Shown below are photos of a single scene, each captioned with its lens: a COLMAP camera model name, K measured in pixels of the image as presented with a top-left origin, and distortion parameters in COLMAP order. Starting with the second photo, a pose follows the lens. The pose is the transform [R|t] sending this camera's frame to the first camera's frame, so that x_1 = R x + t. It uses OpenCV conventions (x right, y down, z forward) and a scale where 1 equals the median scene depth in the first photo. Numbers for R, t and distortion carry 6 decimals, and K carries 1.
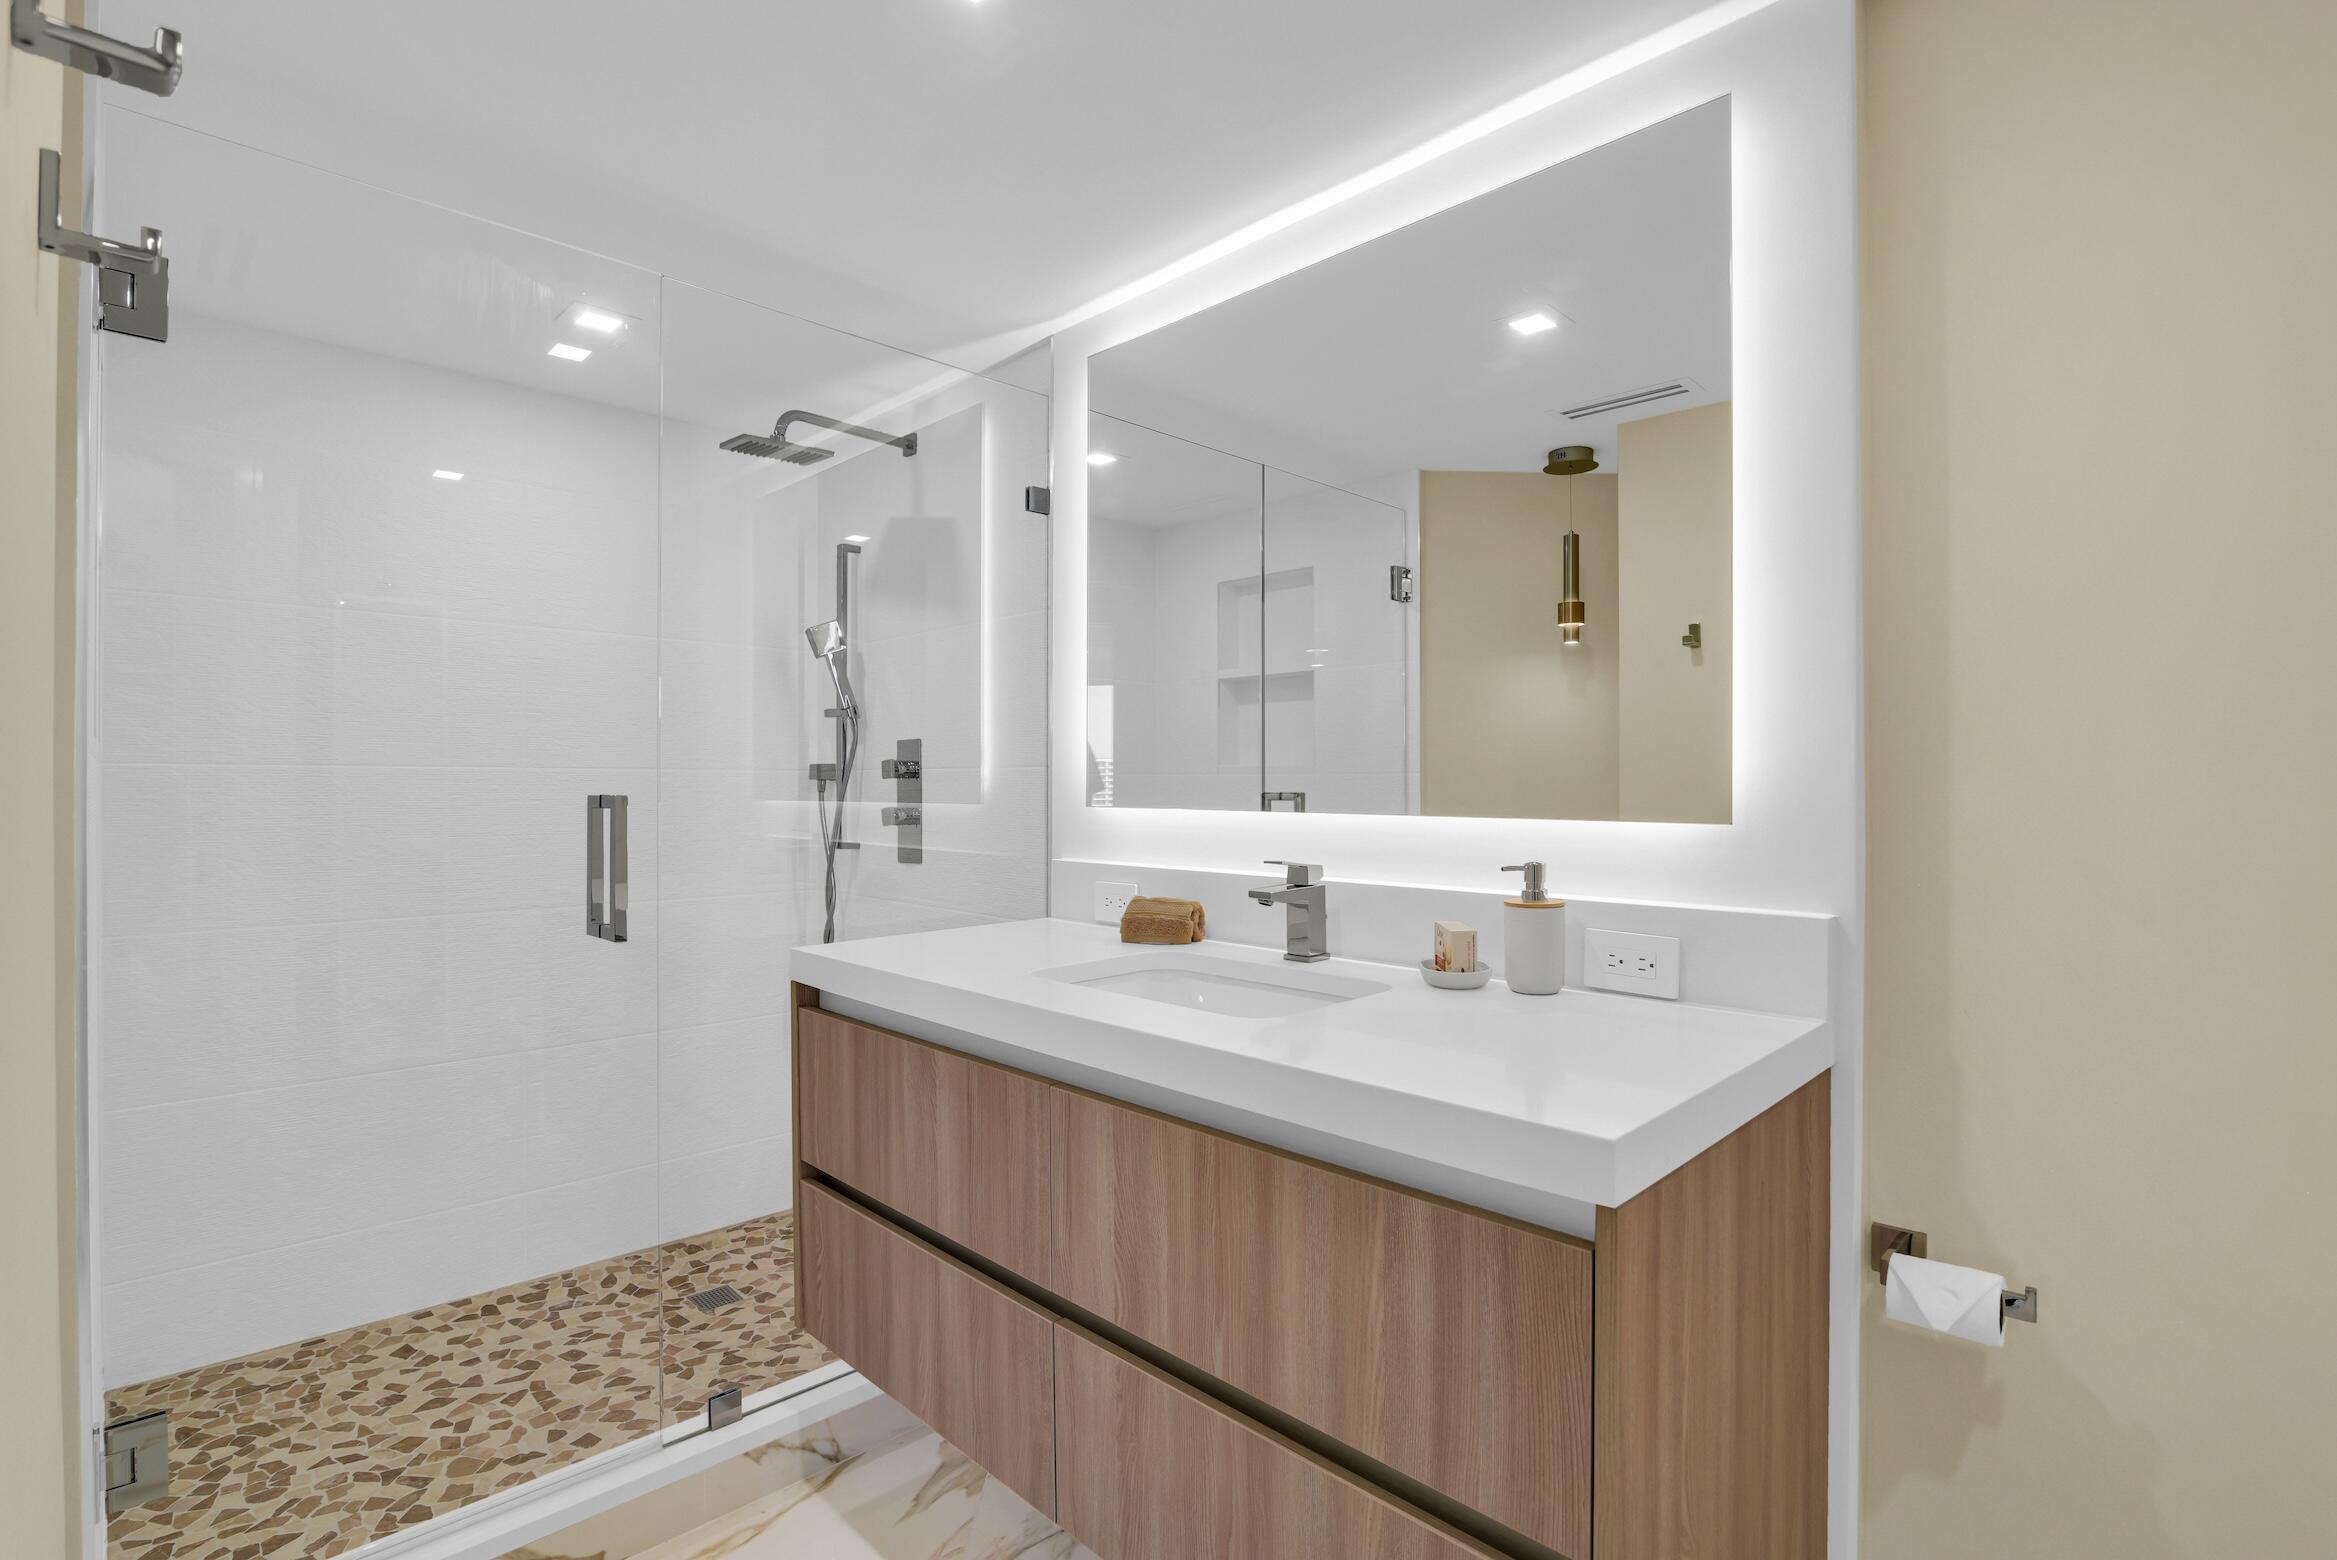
lens RADIAL K [[1088.4, 0, 1179.8], [0, 1088.4, 802.9], [0, 0, 1]] dist [-0.014879, -0.000620]
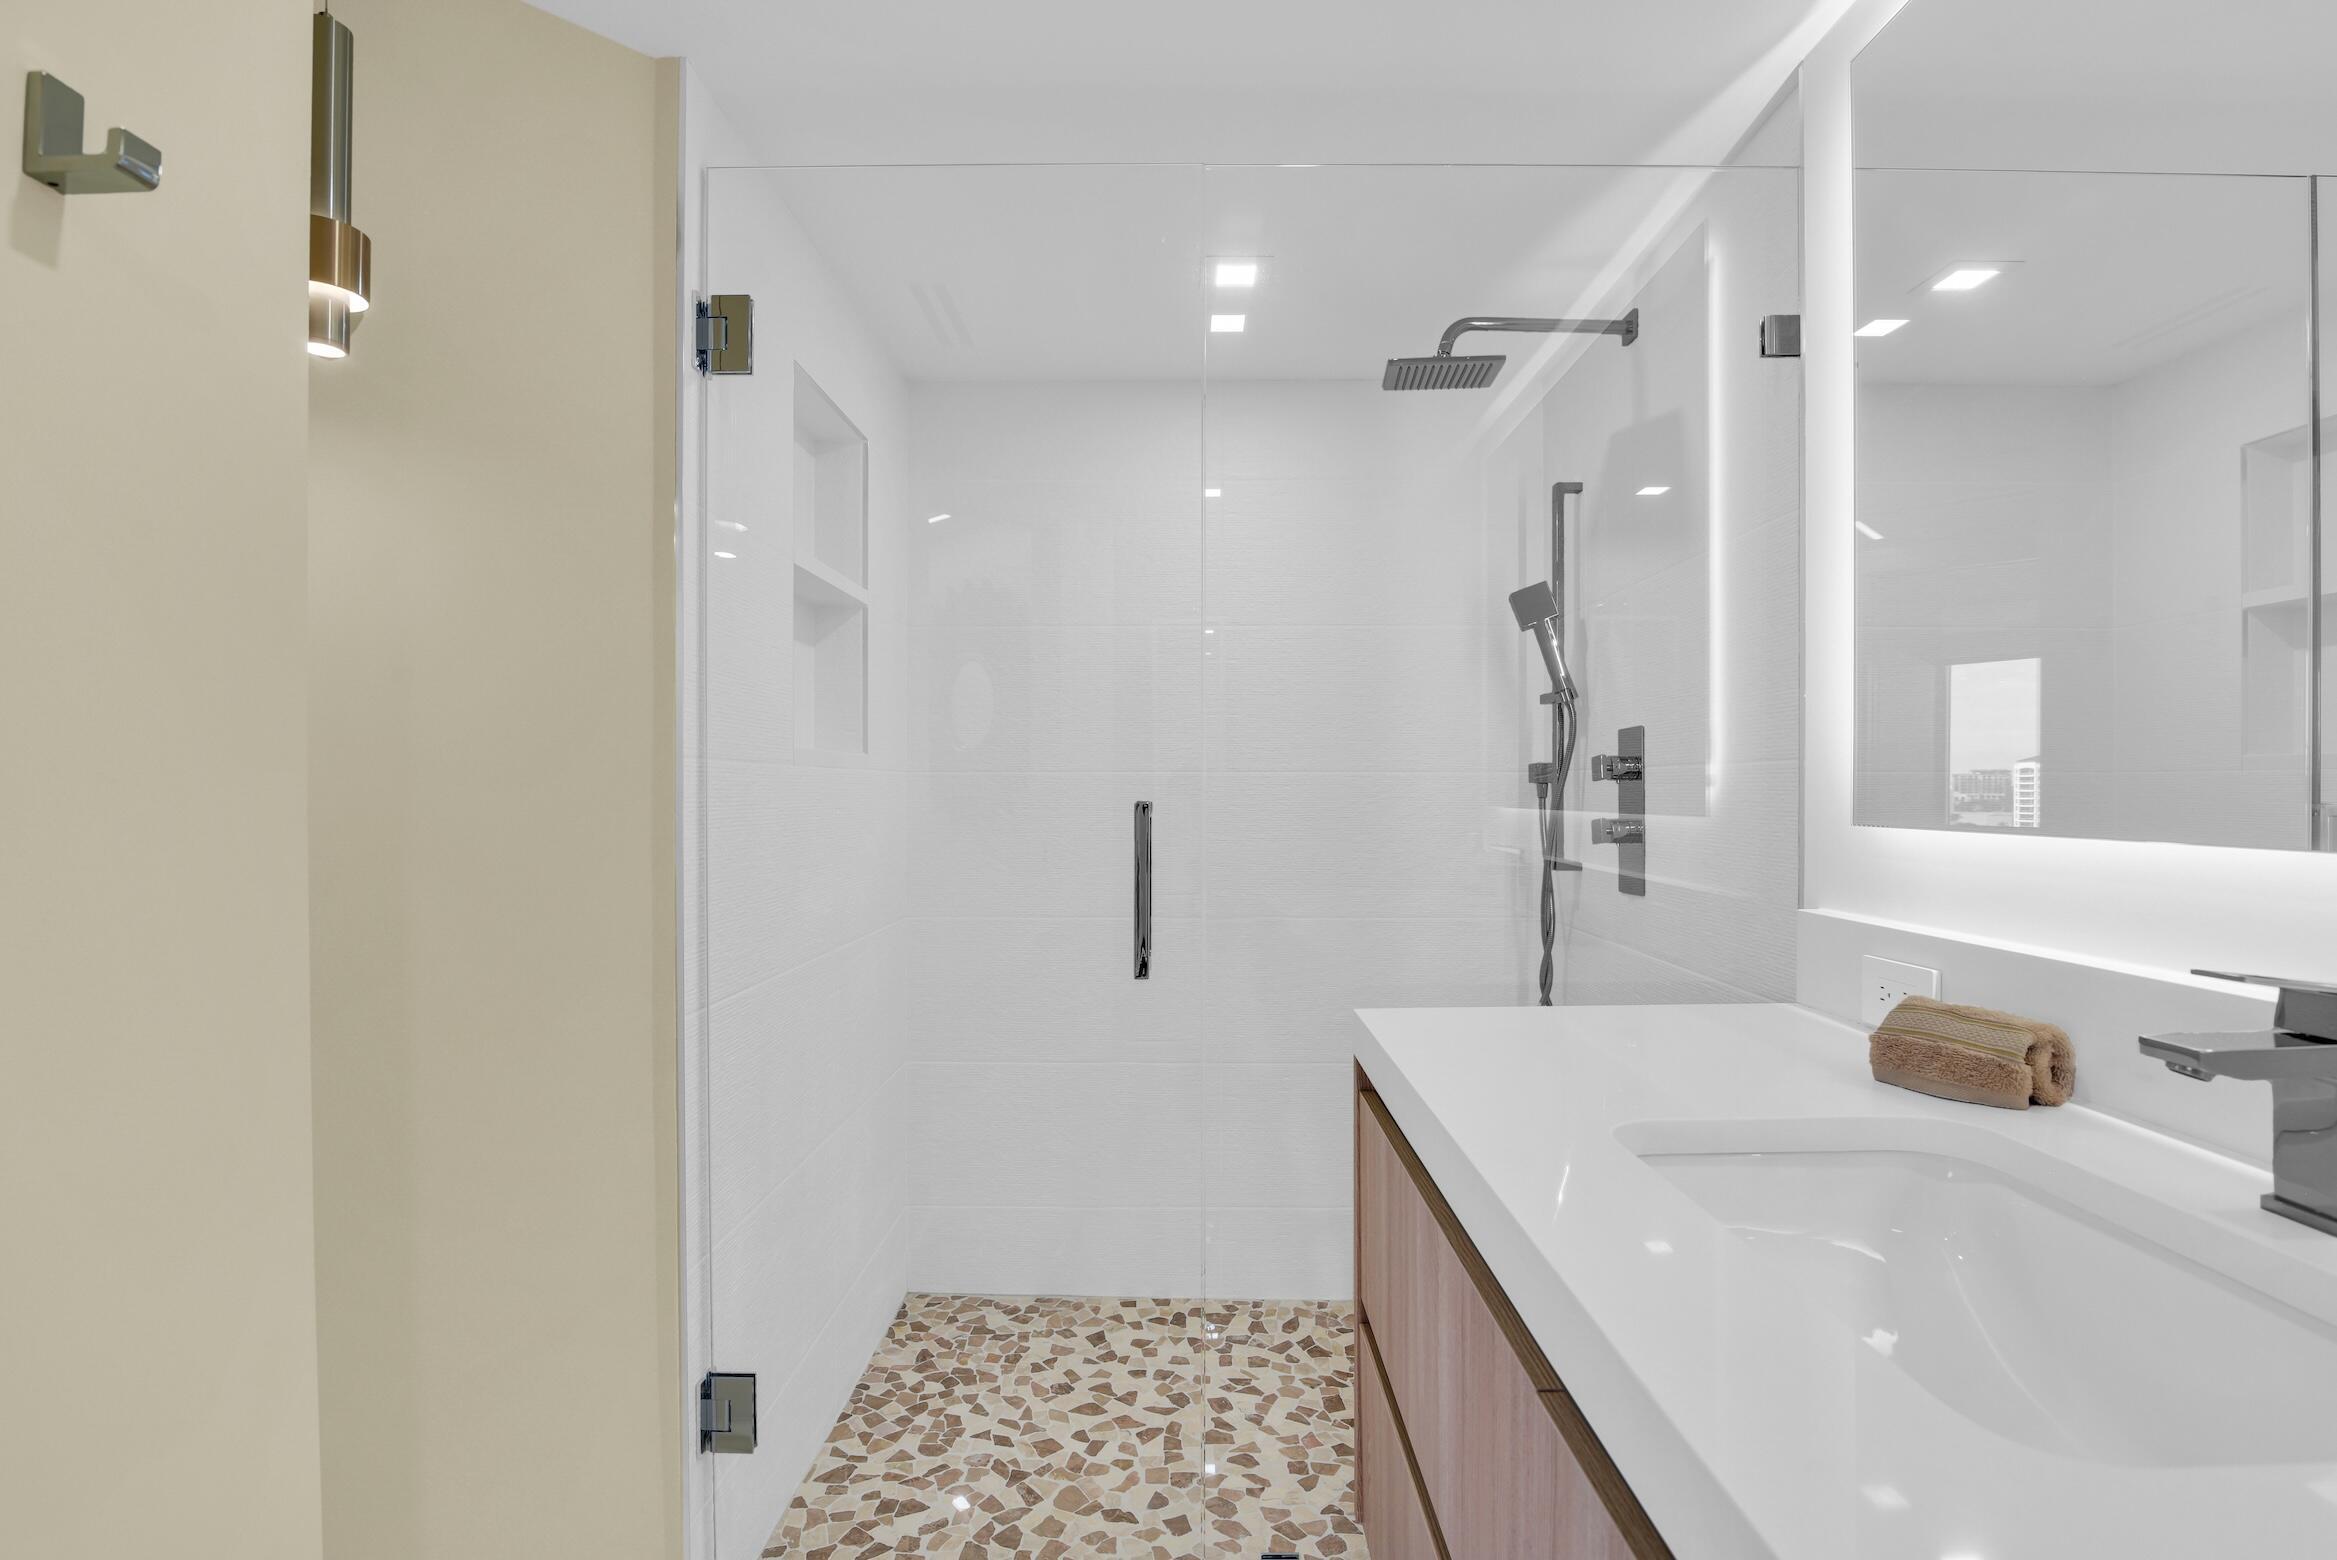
lens RADIAL K [[1088.4, 0, 1179.8], [0, 1088.4, 802.9], [0, 0, 1]] dist [-0.014879, -0.000620]
pose [[0.705353, 0.007157, -0.708820, 0.067866], [-0.010062, 0.999949, 0.000083, -0.004800], [0.708785, 0.007073, 0.705389, 0.309128]]
